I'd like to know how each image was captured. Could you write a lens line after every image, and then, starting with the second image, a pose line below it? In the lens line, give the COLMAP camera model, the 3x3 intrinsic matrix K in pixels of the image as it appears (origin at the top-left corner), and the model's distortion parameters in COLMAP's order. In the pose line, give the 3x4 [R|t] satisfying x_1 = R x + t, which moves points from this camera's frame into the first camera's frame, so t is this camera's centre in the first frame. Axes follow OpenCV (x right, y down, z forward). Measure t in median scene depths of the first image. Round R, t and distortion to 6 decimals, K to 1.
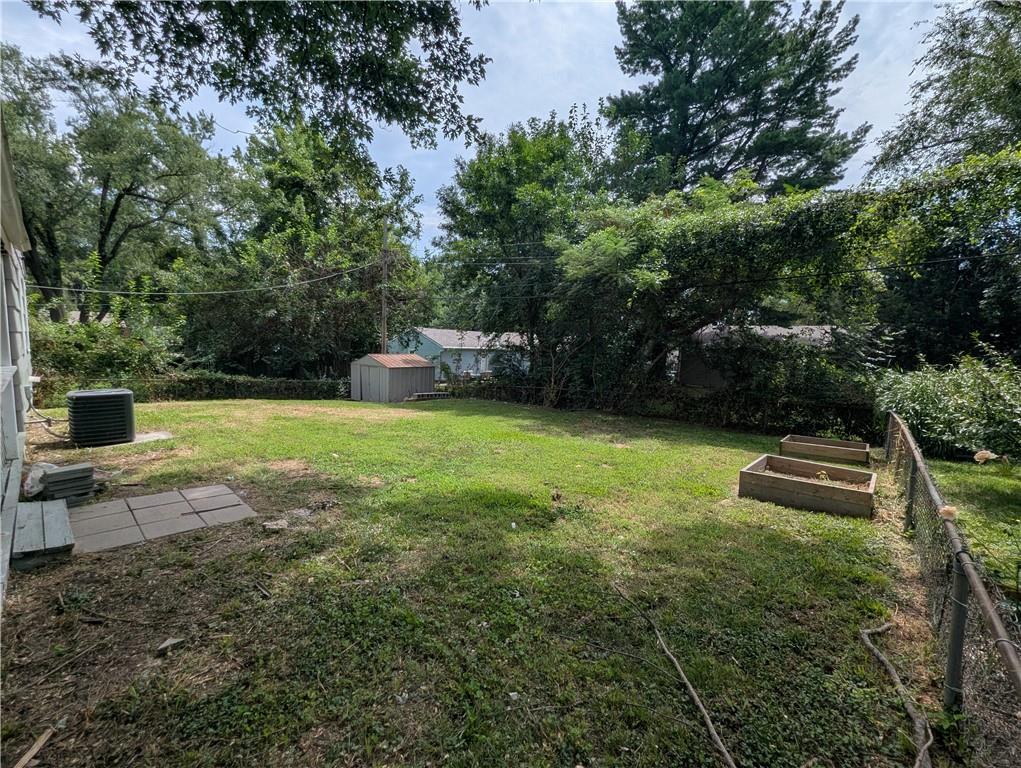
lens RADIAL K [[414.4, 0, 508.3], [0, 414.4, 386.4], [0, 0, 1]] dist [-0.000362, 0.000517]
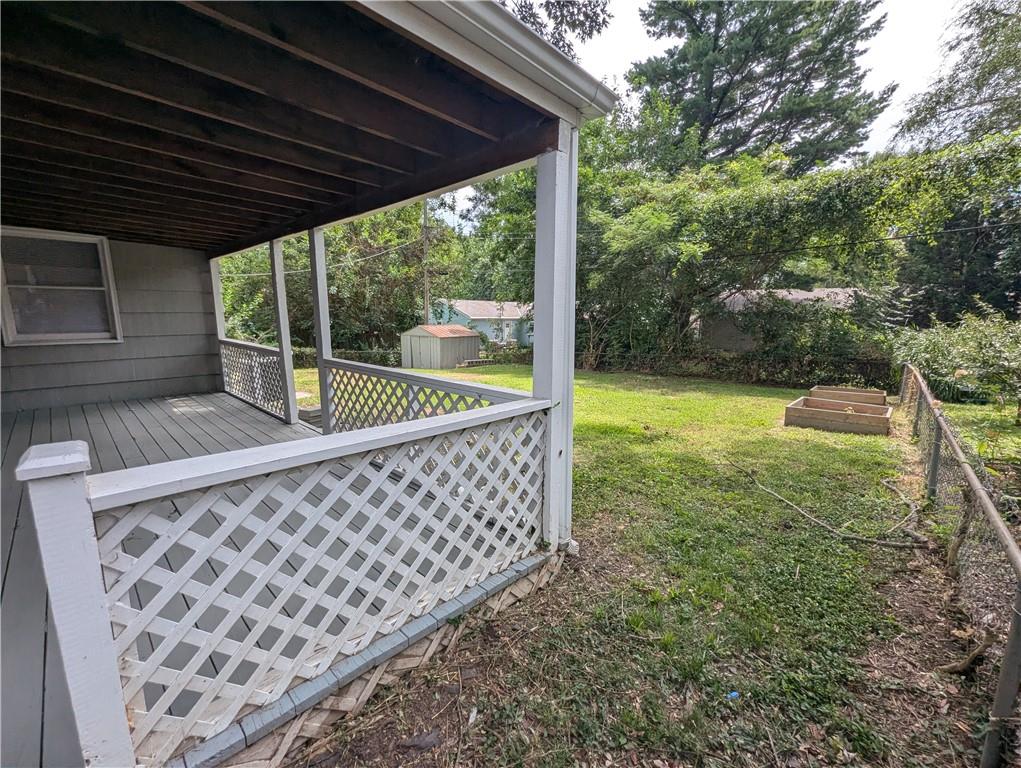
lens RADIAL K [[412.1, 0, 510.5], [0, 412.1, 384.0], [0, 0, 1]] dist [-0.000109, -0.001008]
pose [[0.999572, -0.019540, -0.021757, -0.090443], [0.020970, 0.997496, 0.067550, 0.008881], [0.020383, -0.067977, 0.997479, -0.099605]]
